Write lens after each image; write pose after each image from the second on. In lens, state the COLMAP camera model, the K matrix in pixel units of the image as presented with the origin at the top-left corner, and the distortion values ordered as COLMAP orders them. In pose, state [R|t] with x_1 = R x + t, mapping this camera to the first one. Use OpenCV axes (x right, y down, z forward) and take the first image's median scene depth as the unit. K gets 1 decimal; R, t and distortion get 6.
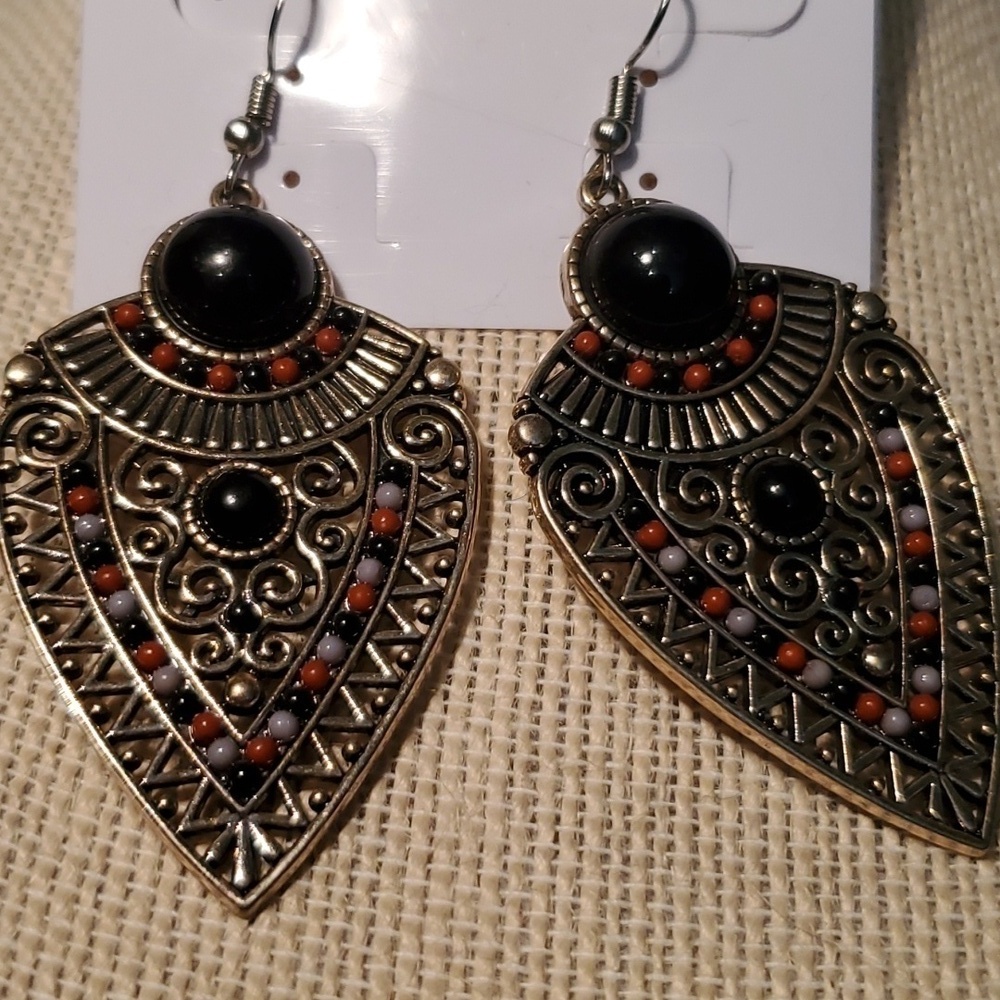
lens RADIAL K [[1750.1, 0, 503.8], [0, 1750.1, 489.8], [0, 0, 1]] dist [0.137659, 0.000000]
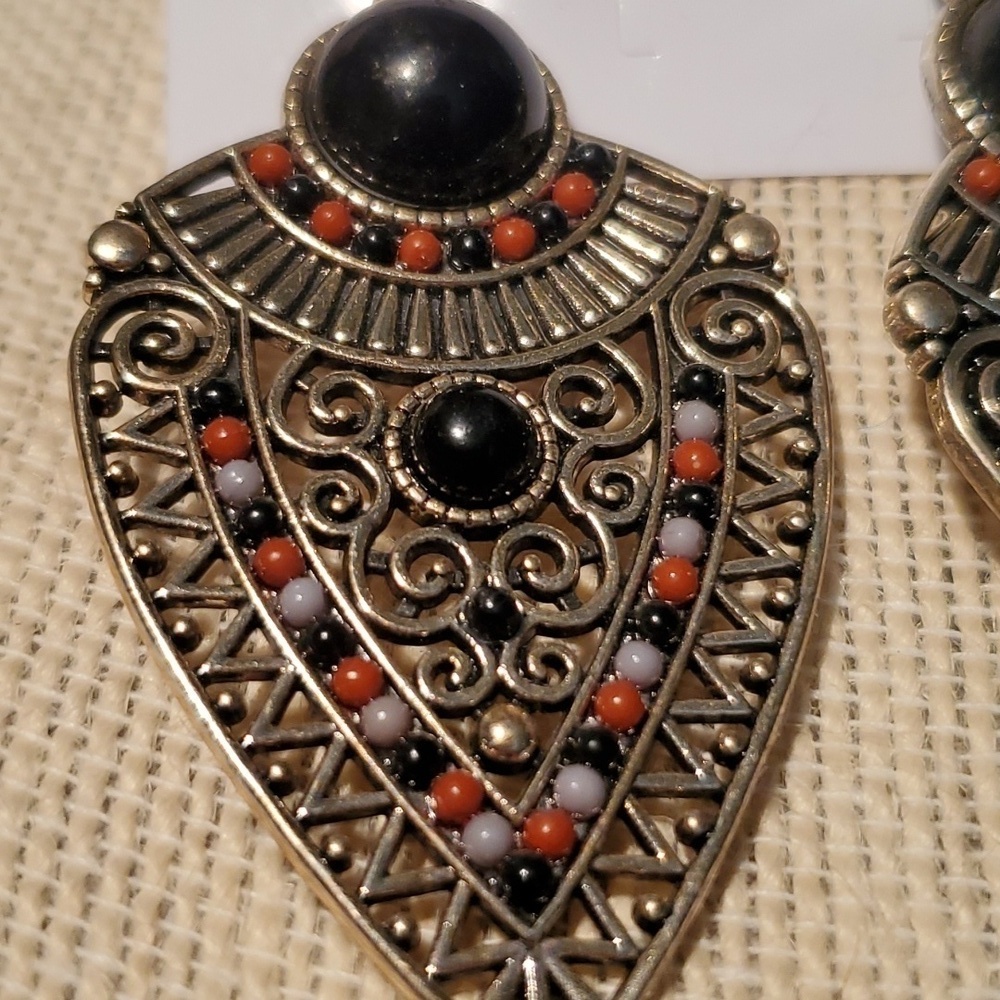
lens RADIAL K [[1750.1, 0, 492.9], [0, 1750.1, 500.7], [0, 0, 1]] dist [0.137659, 0.000000]
pose [[0.999261, -0.035949, 0.013633, -0.151671], [0.036216, 0.999147, -0.019831, 0.043019], [-0.012908, 0.020311, 0.999710, 0.372153]]
